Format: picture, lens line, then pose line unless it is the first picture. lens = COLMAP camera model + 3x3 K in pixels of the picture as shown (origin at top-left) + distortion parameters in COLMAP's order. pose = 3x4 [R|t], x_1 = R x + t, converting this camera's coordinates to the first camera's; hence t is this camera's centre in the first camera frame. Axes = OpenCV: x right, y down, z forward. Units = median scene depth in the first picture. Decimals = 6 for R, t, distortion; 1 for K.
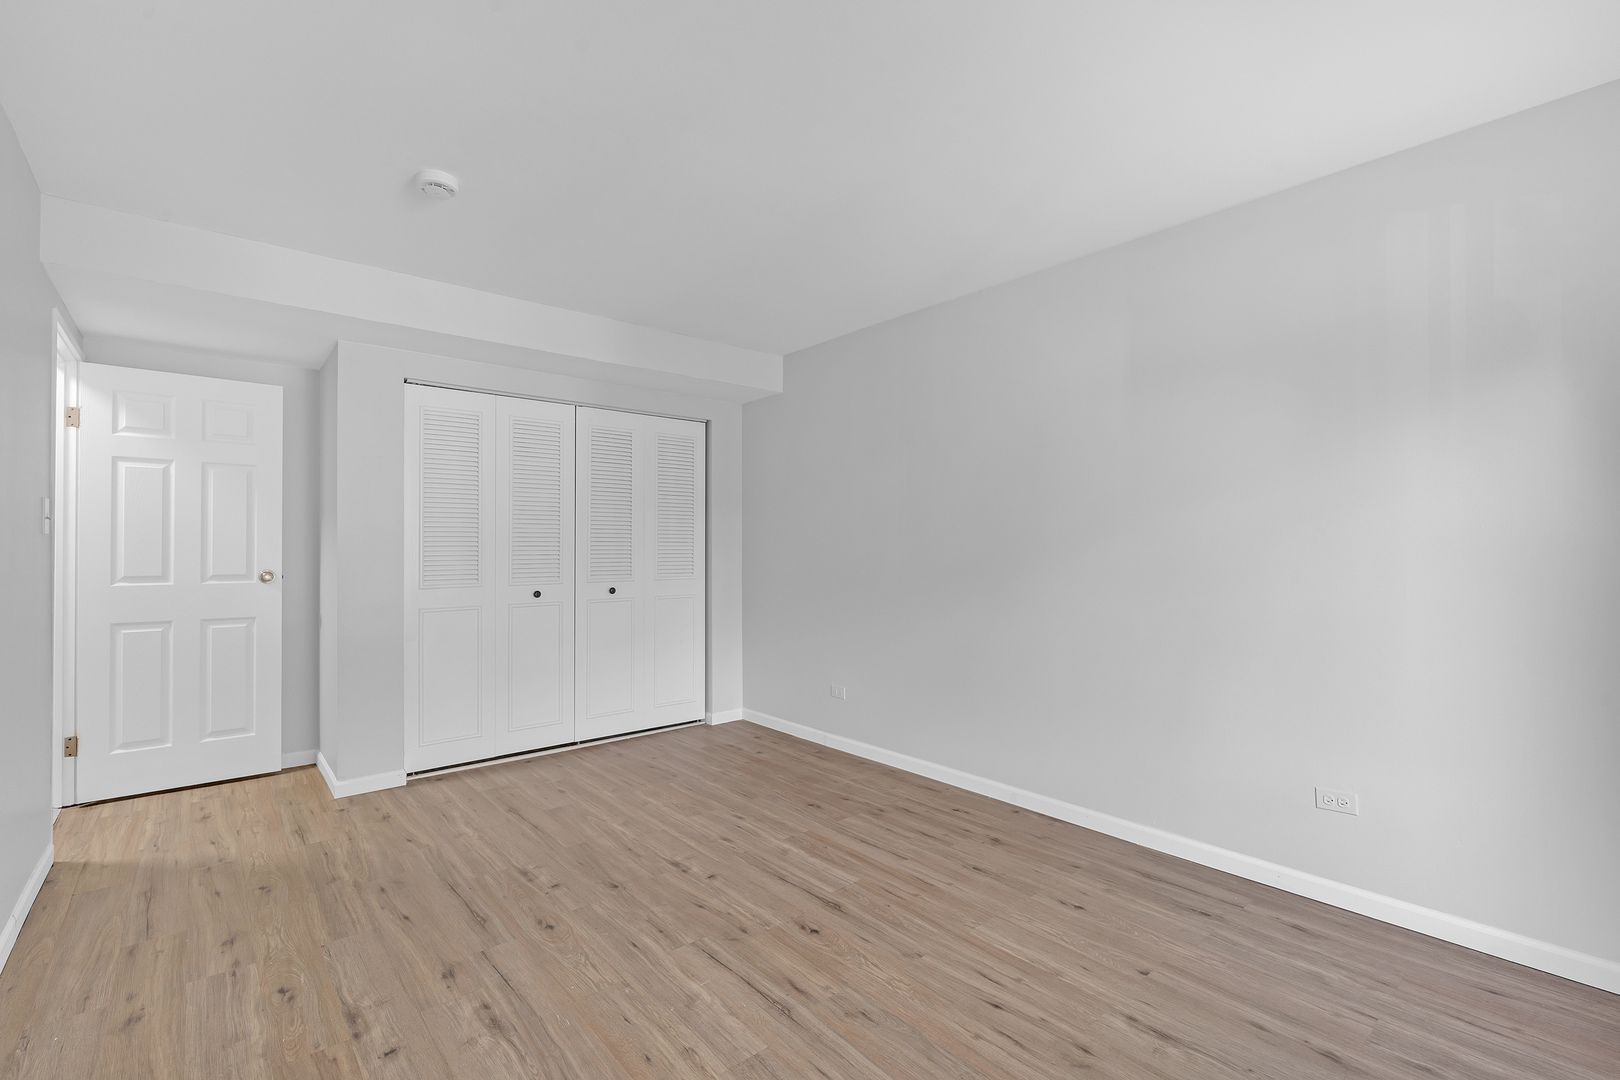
lens RADIAL K [[718.4, 0, 806.0], [0, 718.4, 540.0], [0, 0, 1]] dist [-0.001308, -0.000723]
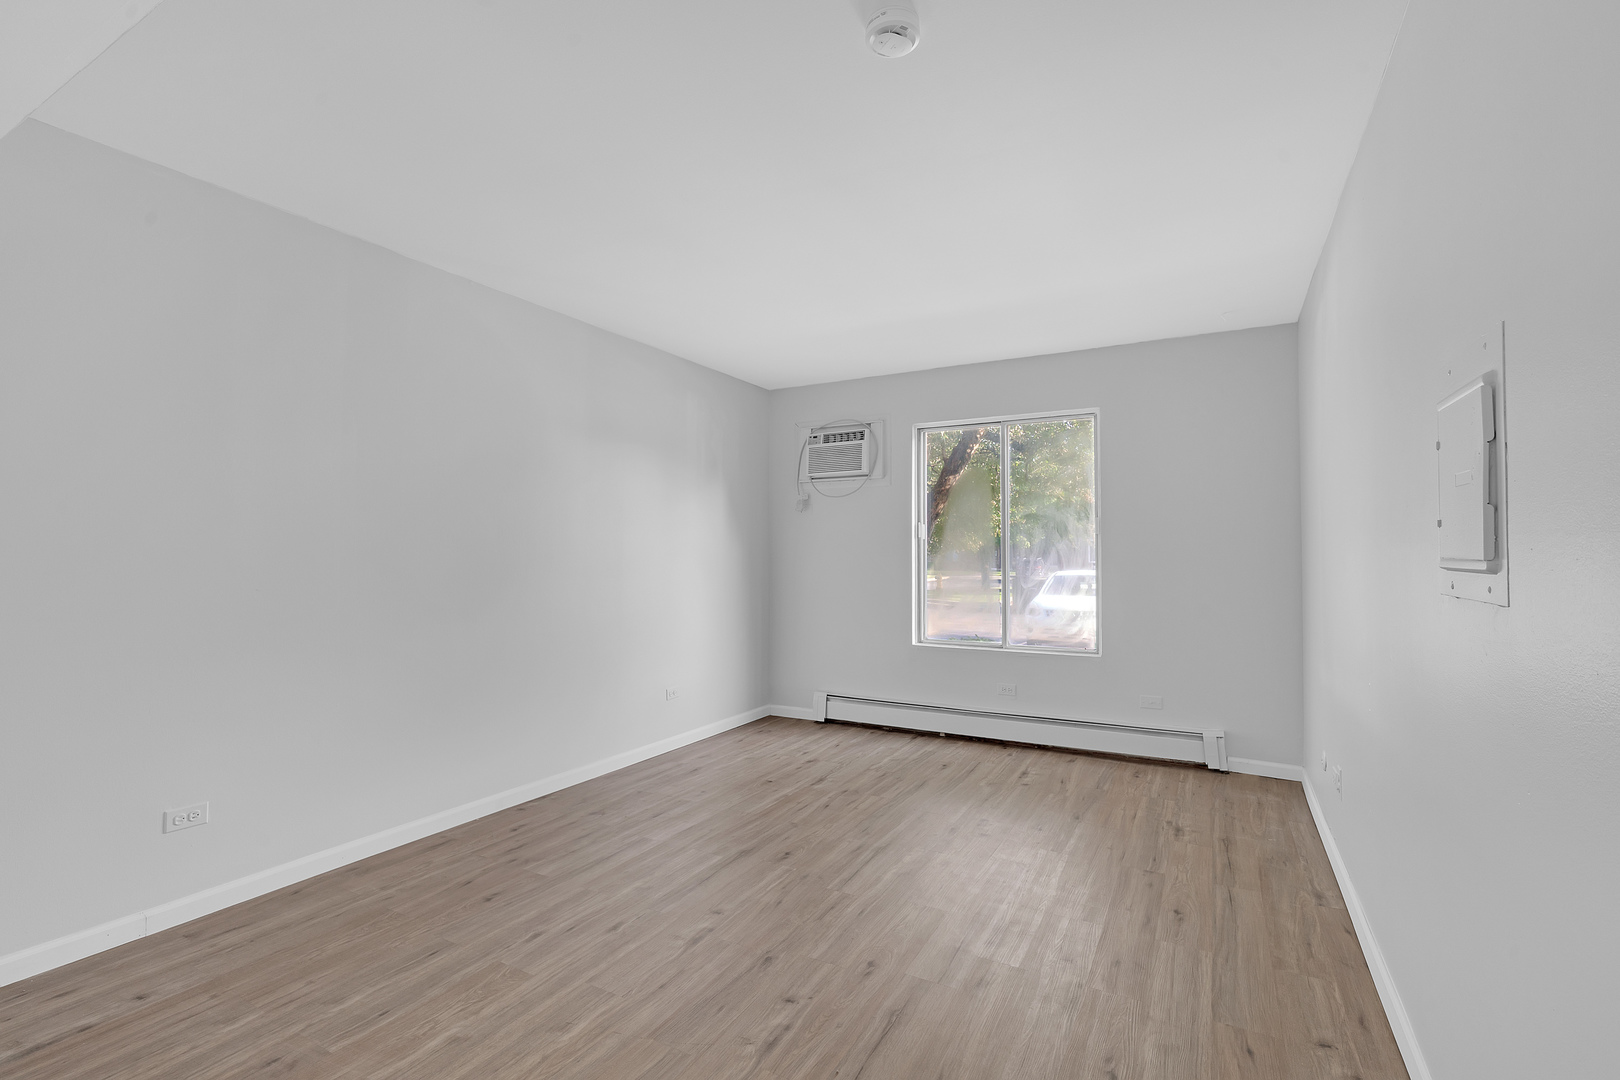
lens RADIAL K [[718.4, 0, 805.4], [0, 718.4, 548.0], [0, 0, 1]] dist [-0.001308, -0.000723]
pose [[-0.344617, 0.012206, 0.938664, -0.877173], [-0.011254, 0.999790, -0.017133, 0.010942], [-0.938676, -0.016468, -0.344407, 1.022227]]
